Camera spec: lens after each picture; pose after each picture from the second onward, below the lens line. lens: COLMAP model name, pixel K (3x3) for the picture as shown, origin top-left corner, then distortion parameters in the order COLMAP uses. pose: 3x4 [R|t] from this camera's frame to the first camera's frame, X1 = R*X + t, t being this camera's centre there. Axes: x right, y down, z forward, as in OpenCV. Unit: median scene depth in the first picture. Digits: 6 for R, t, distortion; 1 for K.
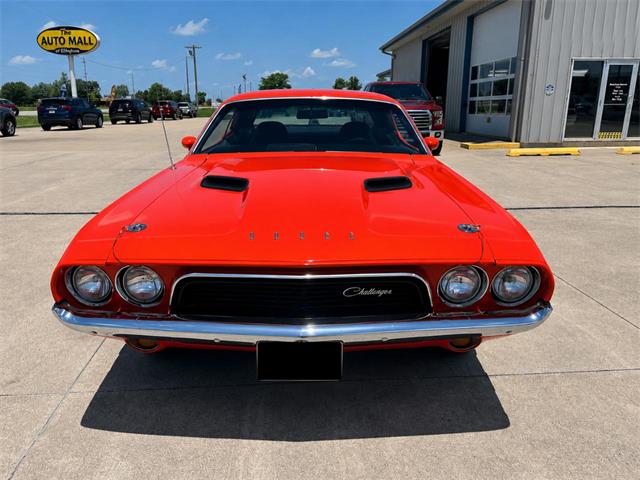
lens RADIAL K [[458.9, 0, 327.4], [0, 458.9, 224.9], [0, 0, 1]] dist [0.033896, 0.011419]
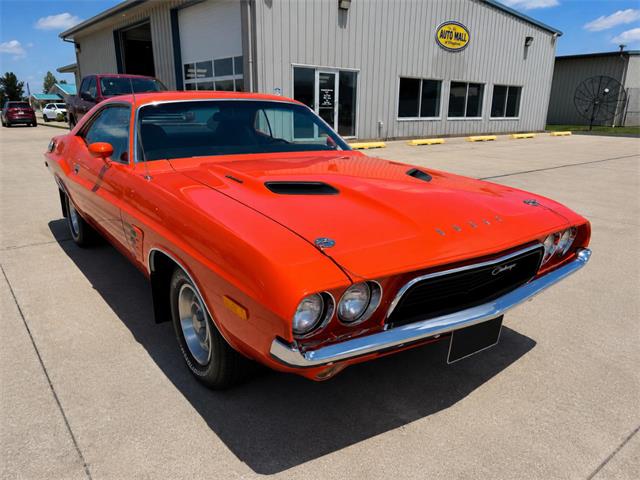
lens RADIAL K [[474.4, 0, 328.3], [0, 474.4, 272.1], [0, 0, 1]] dist [-0.006994, -0.025767]
pose [[0.802343, -0.187659, 0.566594, -0.136164], [0.138995, 0.981935, 0.128393, -0.008272], [-0.580453, -0.024261, 0.813932, 0.037460]]
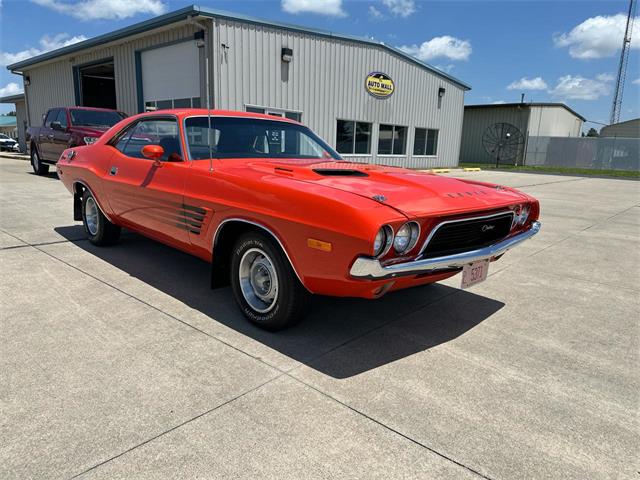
lens RADIAL K [[449.7, 0, 315.2], [0, 449.7, 243.4], [0, 0, 1]] dist [0.034721, -0.041188]
pose [[0.725295, -0.118278, 0.678202, -0.204259], [0.142855, 0.989546, 0.019801, 0.011638], [-0.673453, 0.082523, 0.734609, 0.032655]]
